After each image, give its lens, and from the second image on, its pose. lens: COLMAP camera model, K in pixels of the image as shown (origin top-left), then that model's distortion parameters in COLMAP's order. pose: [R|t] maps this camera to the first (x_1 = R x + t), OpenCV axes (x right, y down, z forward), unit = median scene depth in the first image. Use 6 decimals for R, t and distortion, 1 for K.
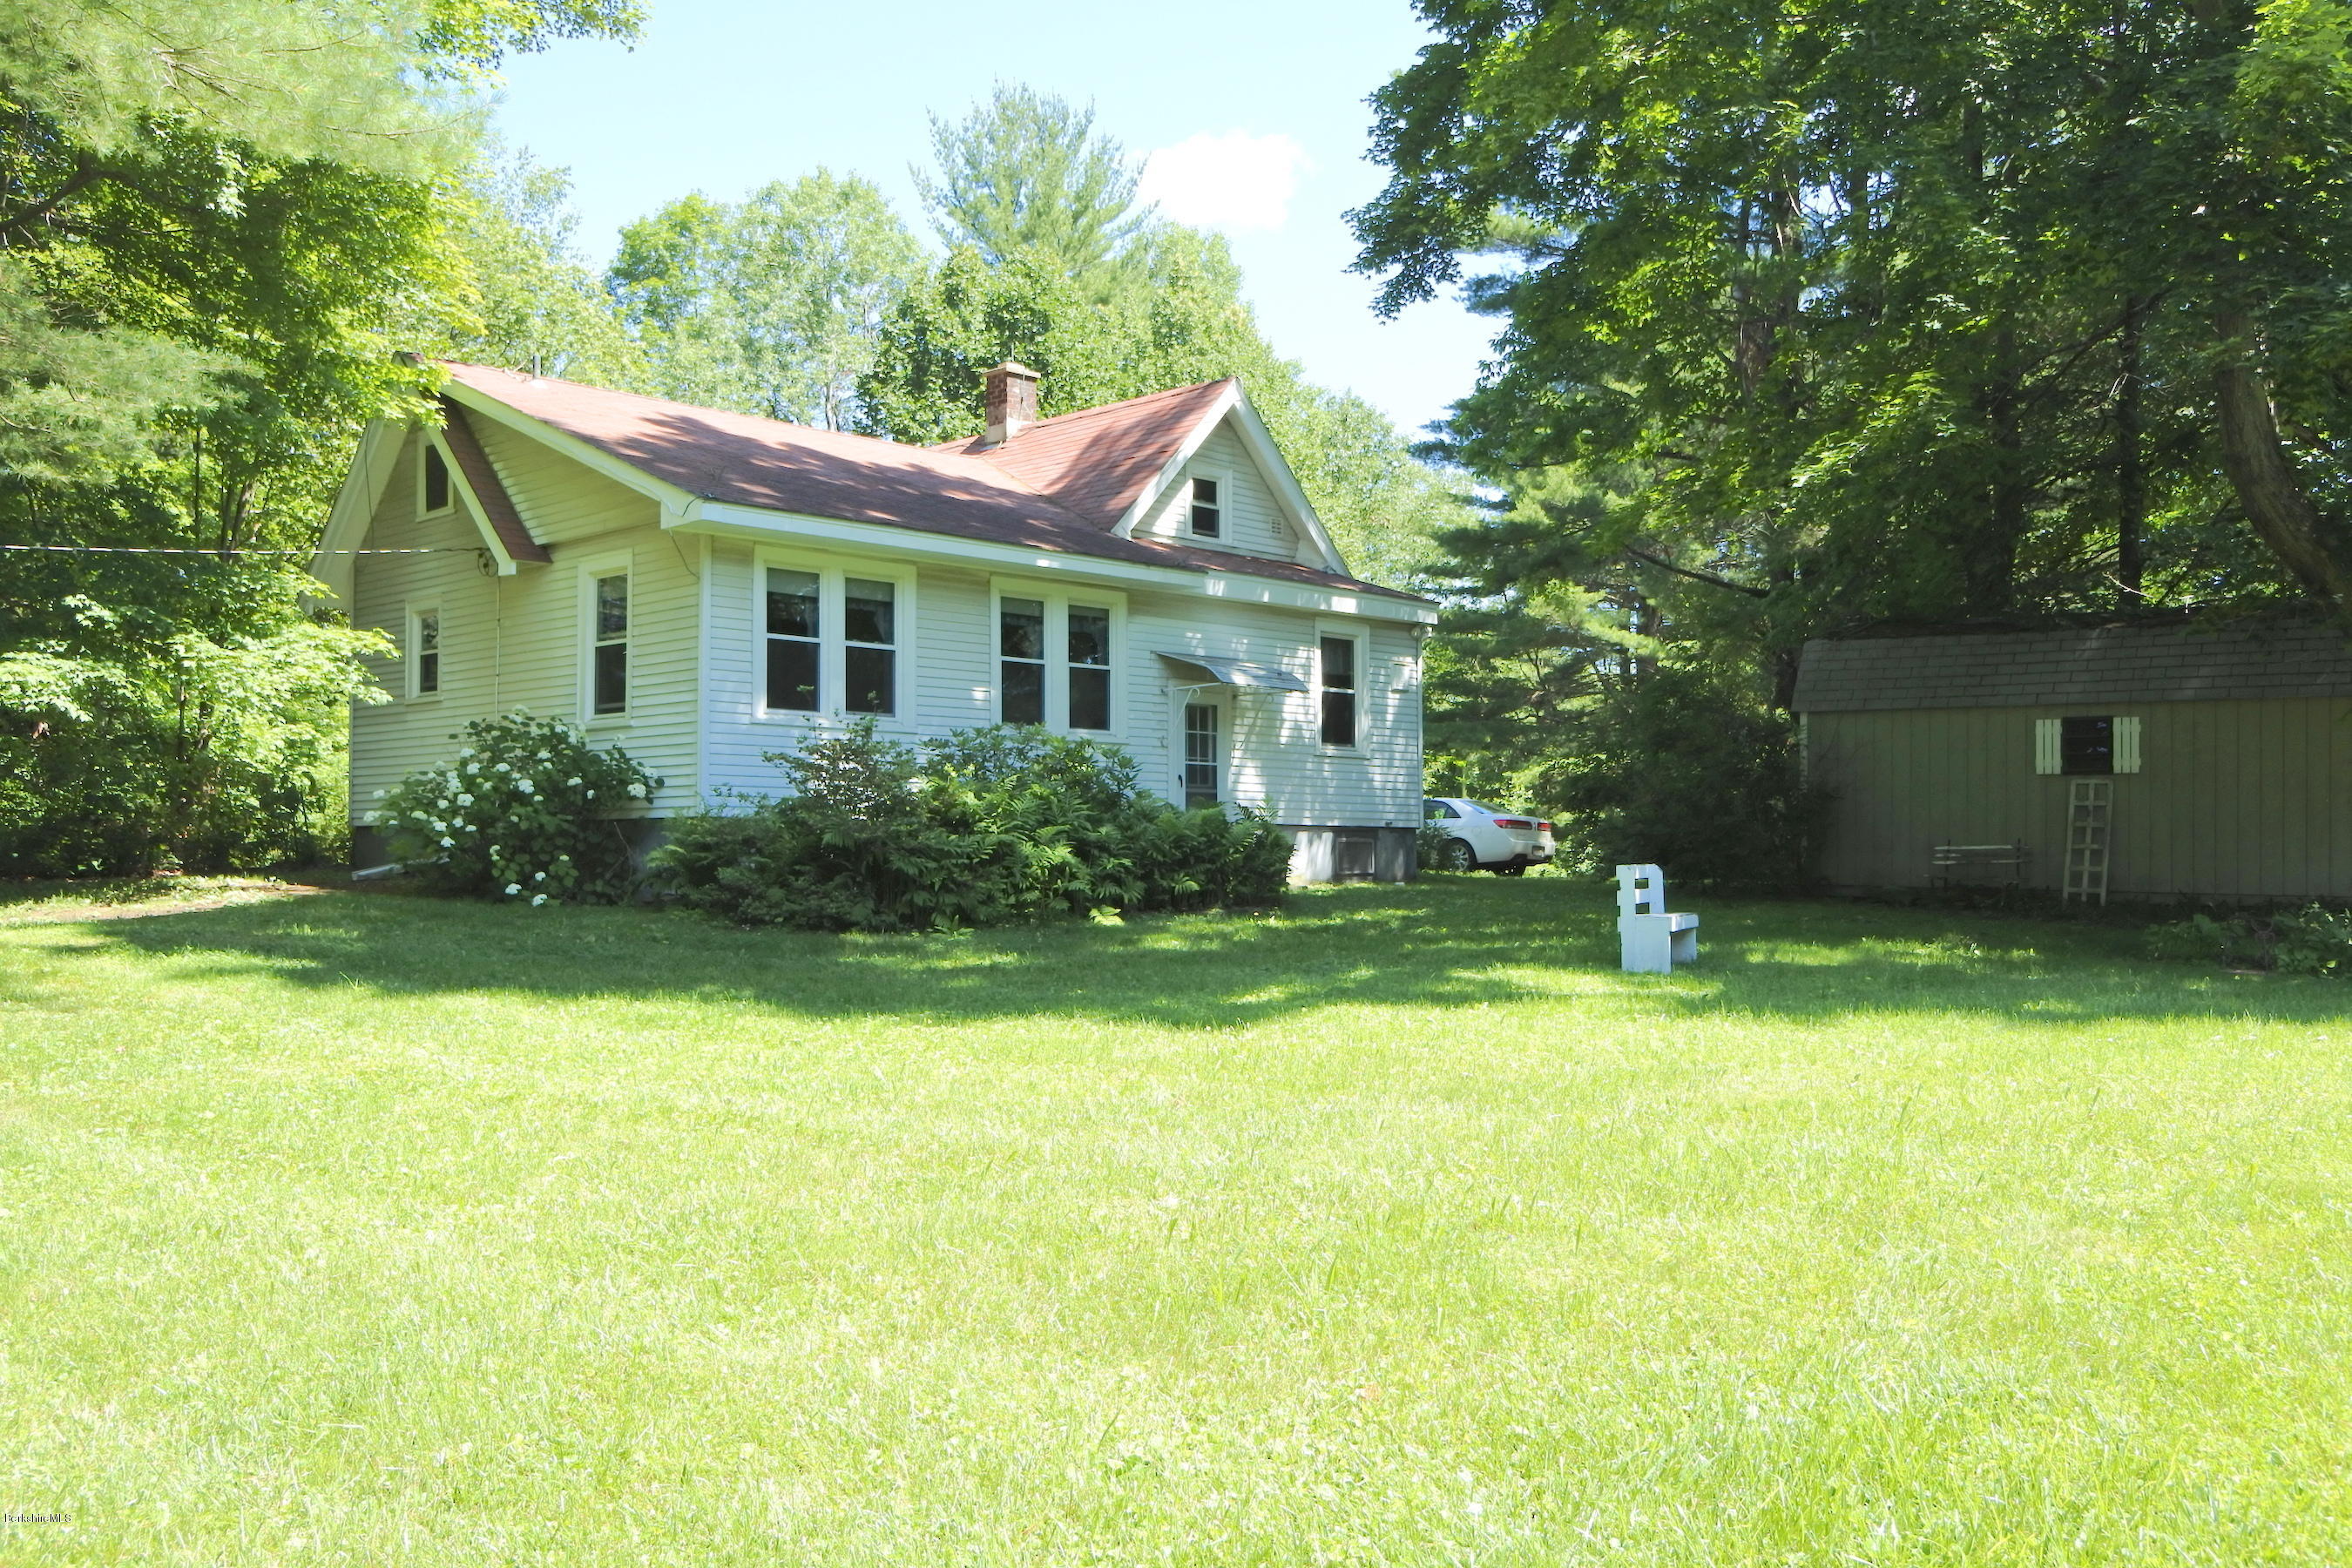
lens RADIAL K [[2052.6, 0, 1178.9], [0, 2052.6, 788.7], [0, 0, 1]] dist [0.002221, 0.008289]
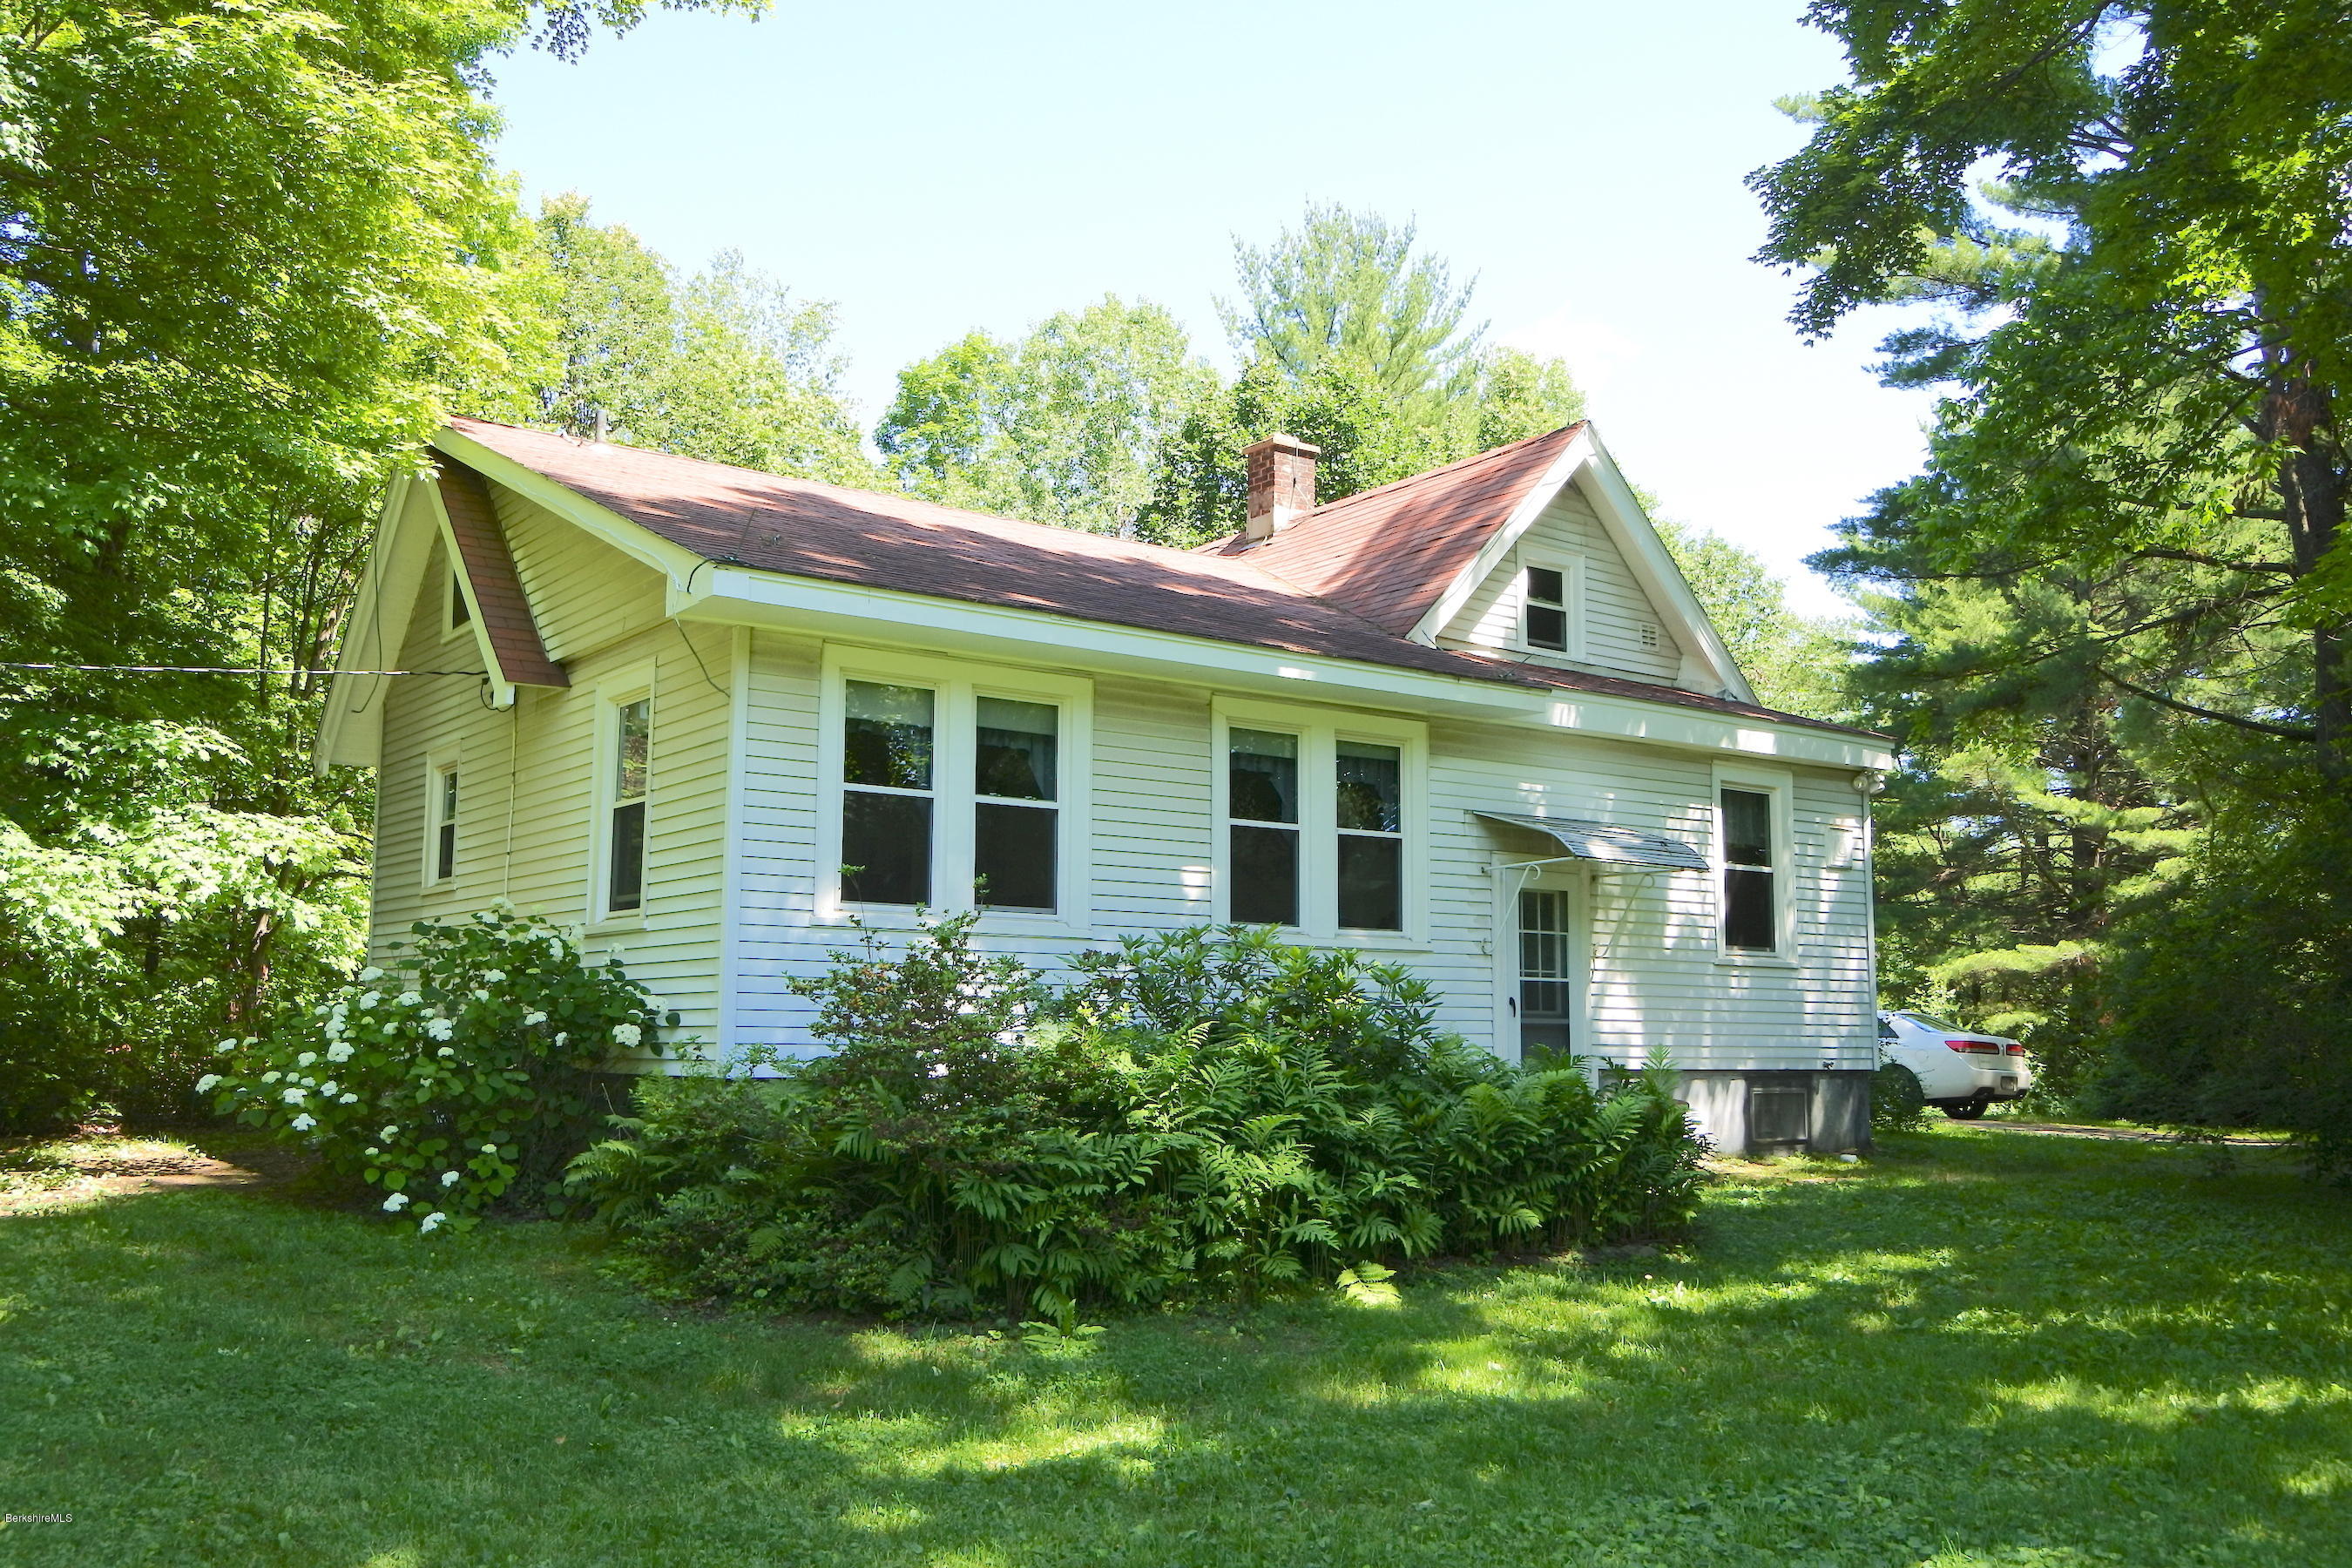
lens RADIAL K [[2052.6, 0, 1165.8], [0, 2052.6, 796.2], [0, 0, 1]] dist [0.002221, 0.008289]
pose [[0.985253, -0.011467, -0.170720, 0.004185], [-0.002920, 0.996479, -0.083786, -0.014901], [0.171080, 0.083049, 0.981751, 0.311969]]
